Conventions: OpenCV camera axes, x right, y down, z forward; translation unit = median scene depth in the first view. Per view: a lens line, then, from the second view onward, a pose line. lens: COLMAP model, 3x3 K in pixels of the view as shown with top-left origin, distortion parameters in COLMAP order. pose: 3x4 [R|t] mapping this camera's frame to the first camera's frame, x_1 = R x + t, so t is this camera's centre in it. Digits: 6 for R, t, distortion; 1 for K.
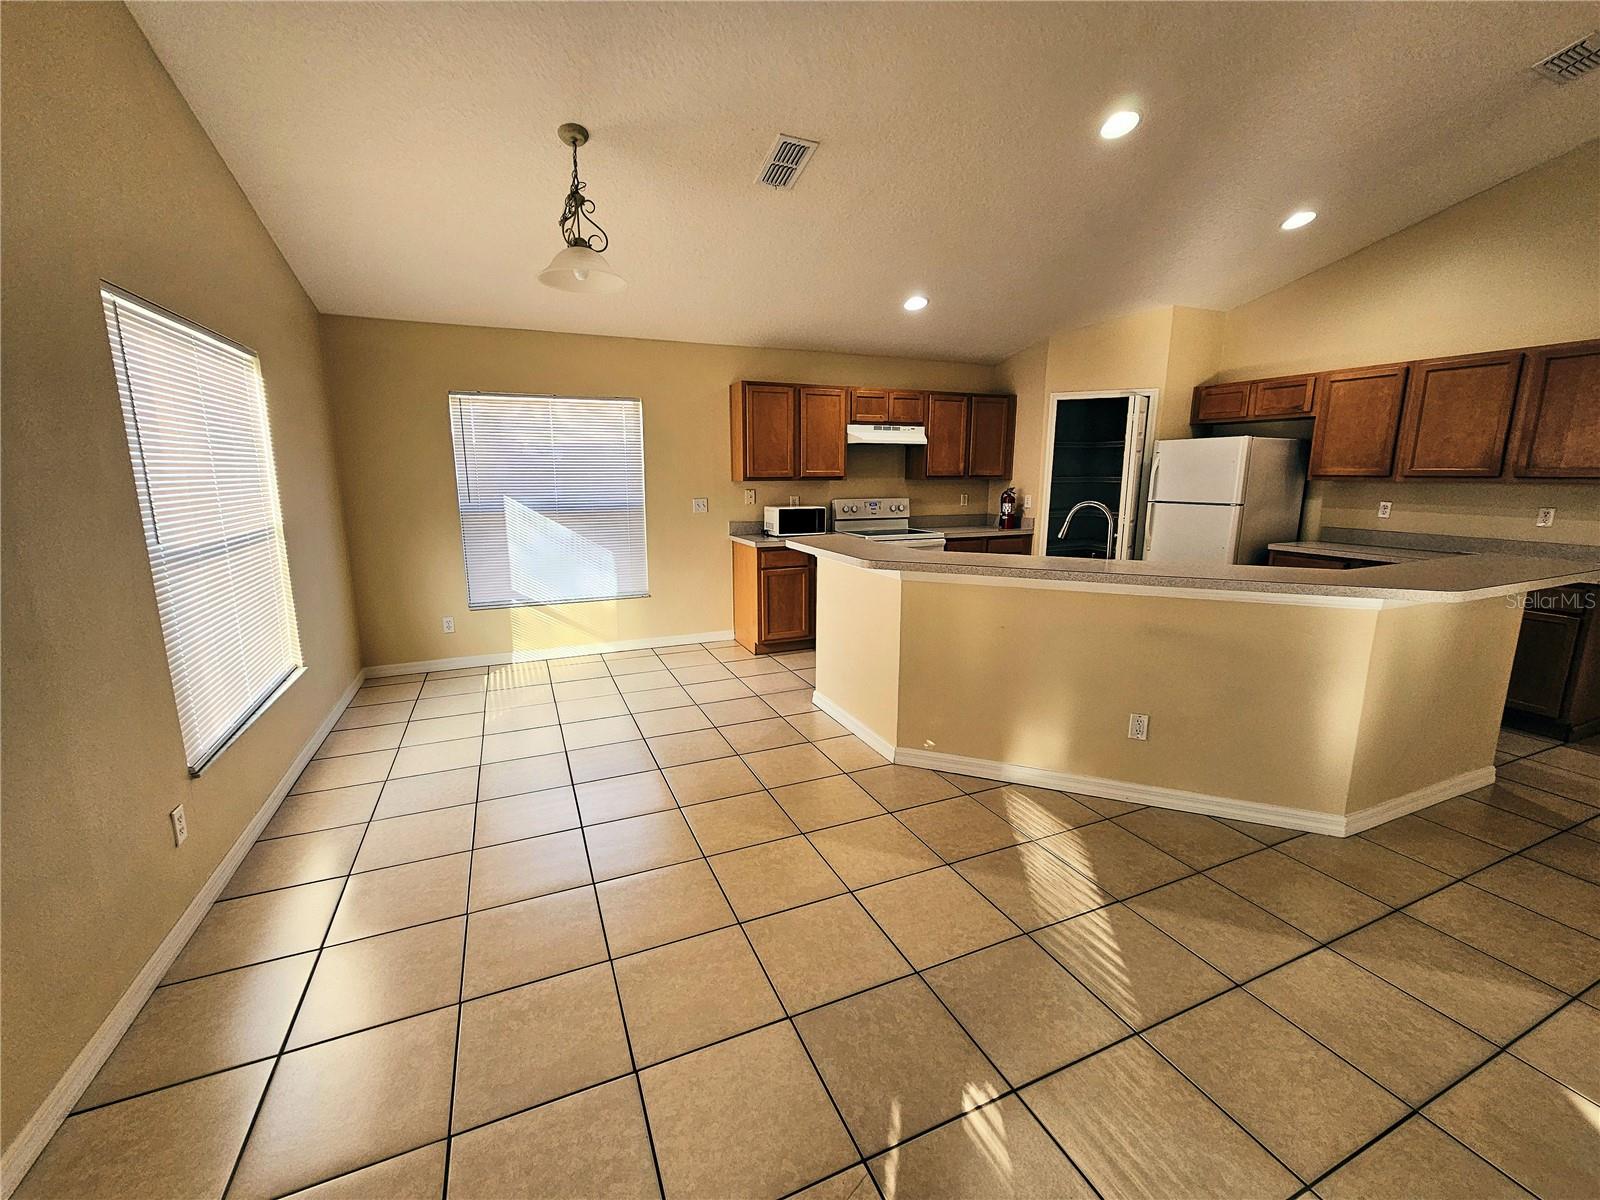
lens RADIAL K [[655.2, 0, 792.4], [0, 655.2, 594.1], [0, 0, 1]] dist [-0.001143, 0.000185]
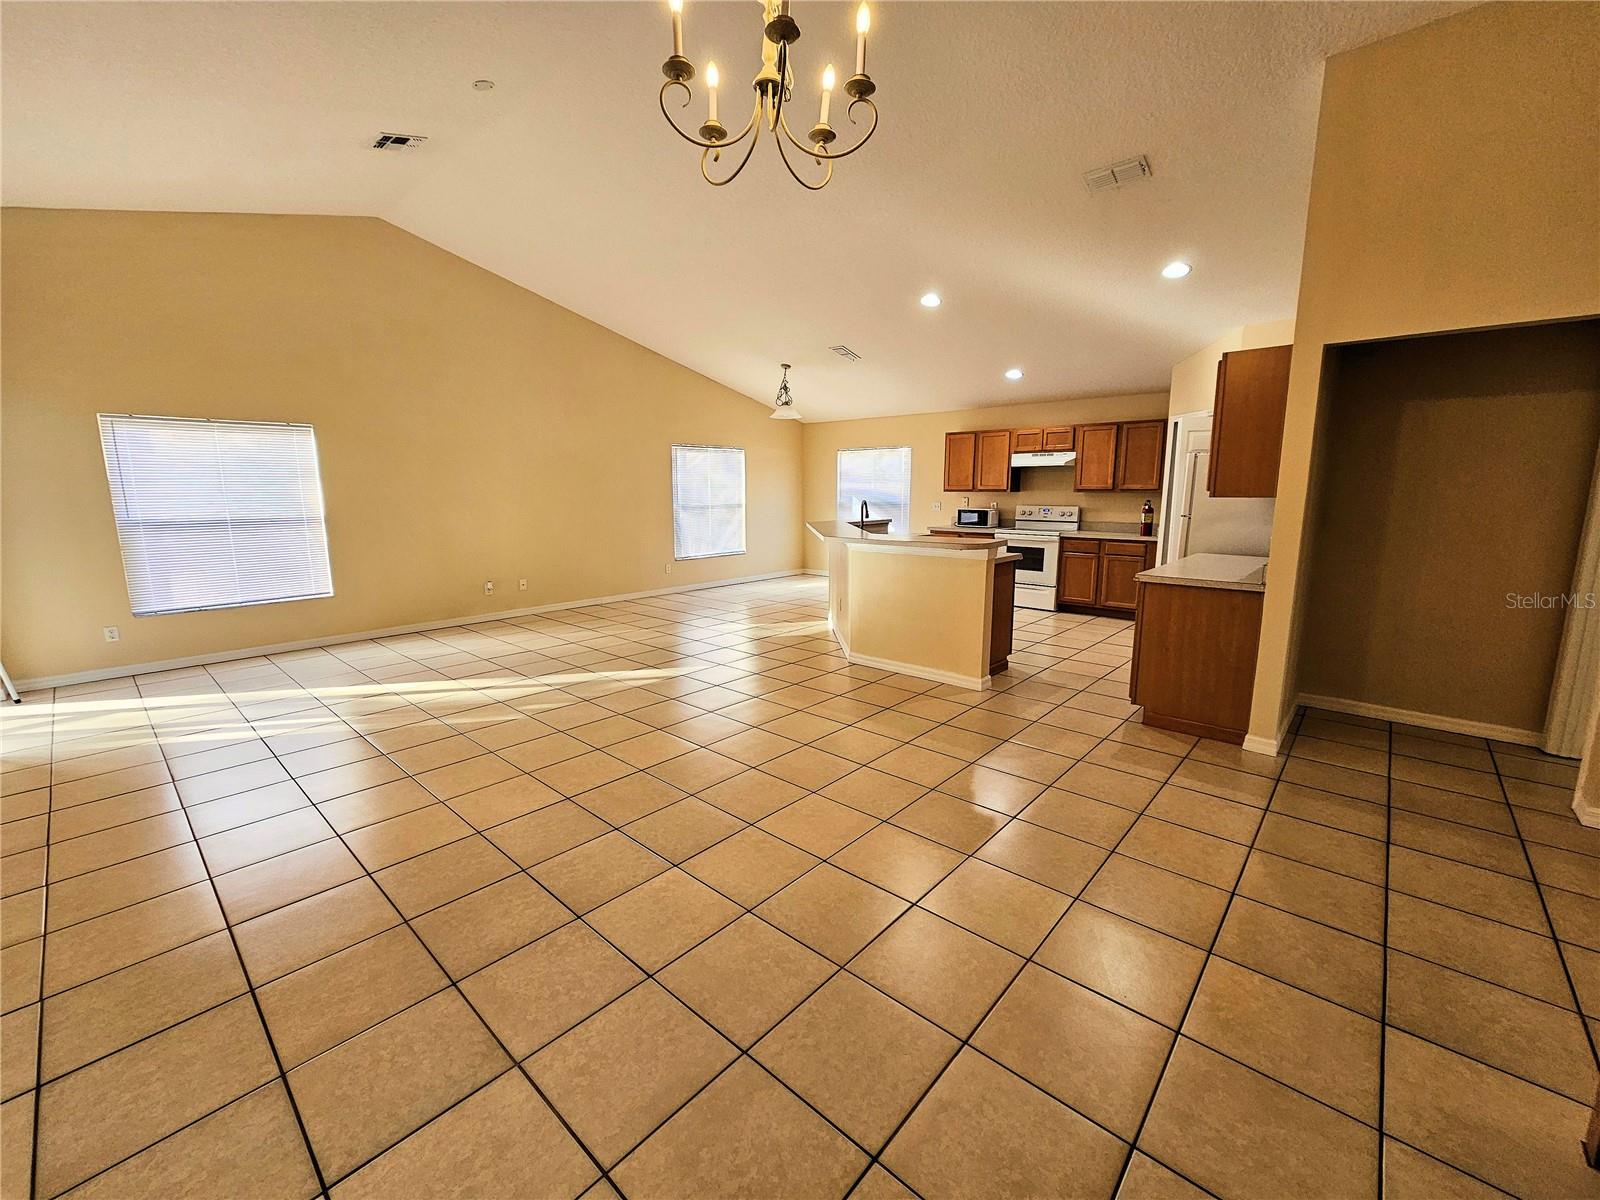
lens RADIAL K [[655.2, 0, 804.0], [0, 655.2, 592.3], [0, 0, 1]] dist [-0.001143, 0.000185]
pose [[0.420552, 0.145195, -0.895575, 1.336723], [-0.167913, 0.982514, 0.080440, 0.007052], [0.891595, 0.116549, 0.437578, -0.028416]]
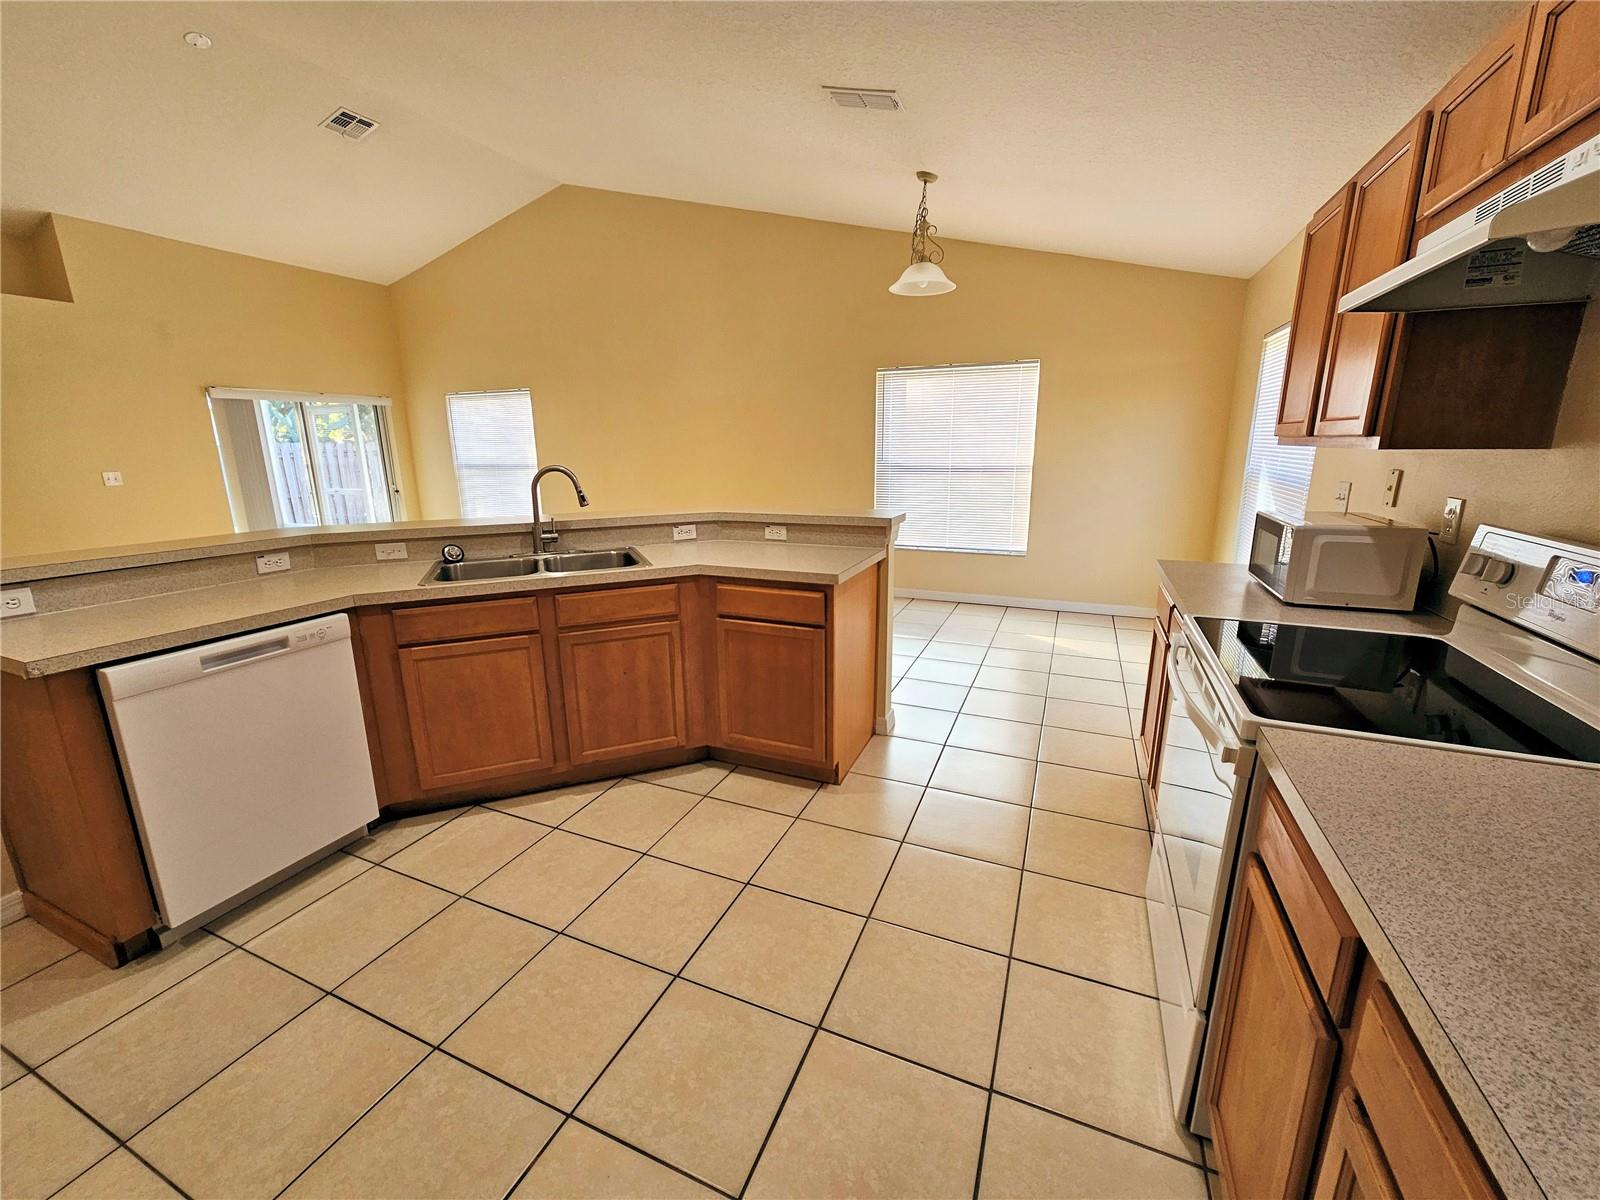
lens RADIAL K [[655.2, 0, 794.6], [0, 655.2, 598.7], [0, 0, 1]] dist [-0.001143, 0.000185]
pose [[-0.728700, 0.170007, -0.663395, 0.509042], [-0.115076, 0.924526, 0.363330, -0.204127], [0.675095, 0.341100, -0.654139, 1.125563]]
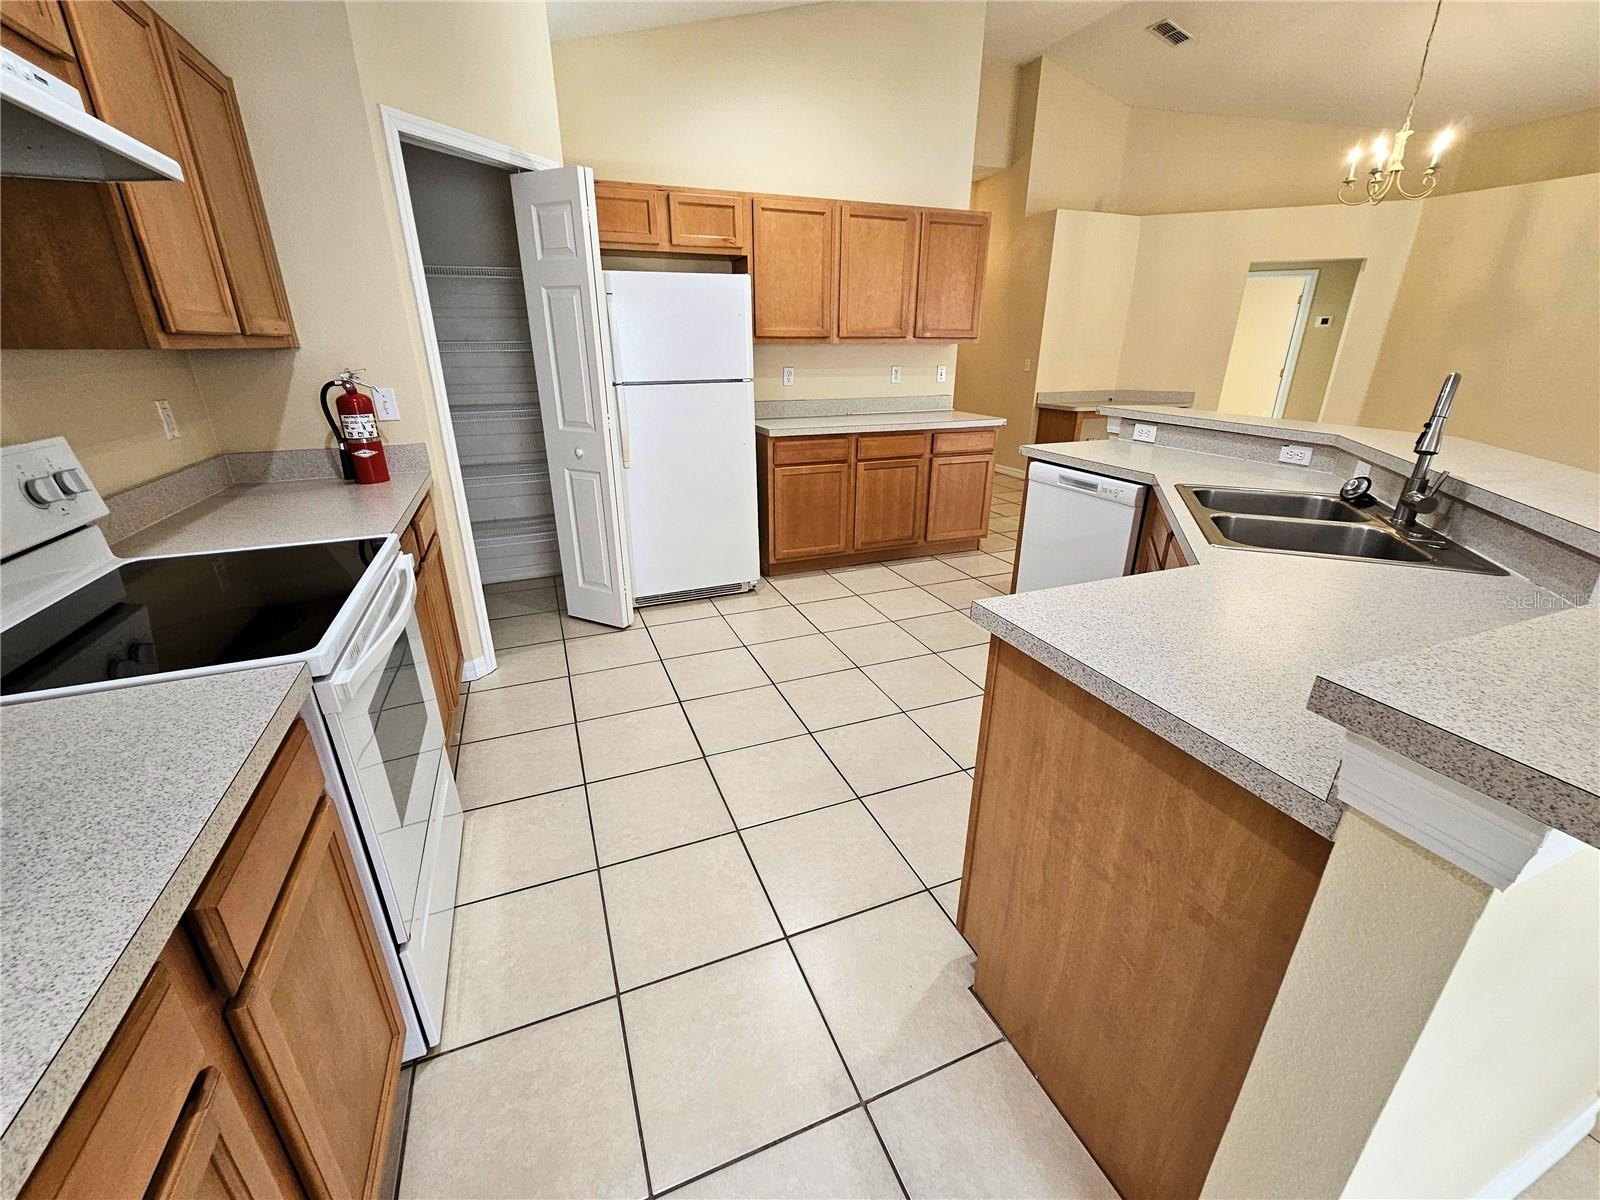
lens RADIAL K [[655.2, 0, 796.5], [0, 655.2, 593.9], [0, 0, 1]] dist [-0.001143, 0.000185]
pose [[0.026384, -0.357328, 0.933606, -0.057585], [0.186658, 0.919267, 0.346565, -0.150983], [-0.982071, 0.165121, 0.090952, 0.873228]]
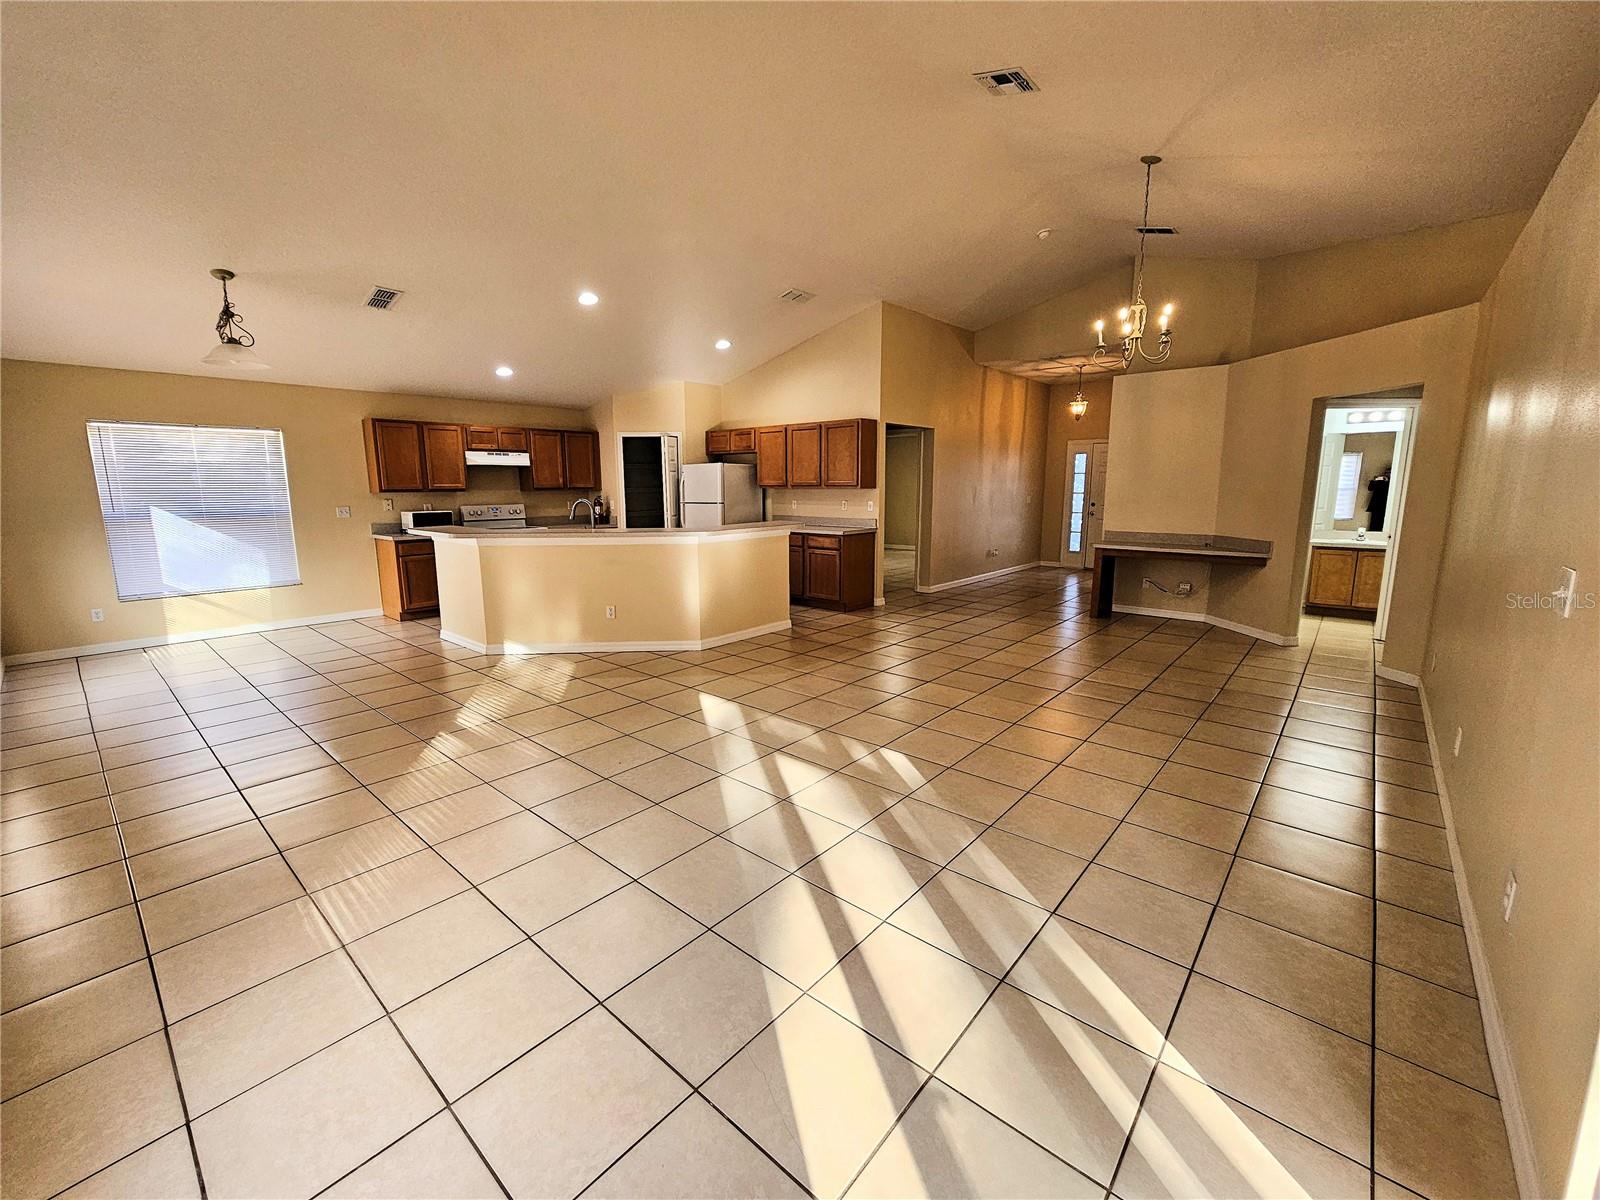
lens RADIAL K [[655.2, 0, 789.0], [0, 655.2, 593.7], [0, 0, 1]] dist [-0.001143, 0.000185]
pose [[0.904529, -0.074291, 0.419891, 0.106028], [0.083996, 0.996455, -0.004641, 0.112204], [-0.418057, 0.039467, 0.907563, -0.565922]]
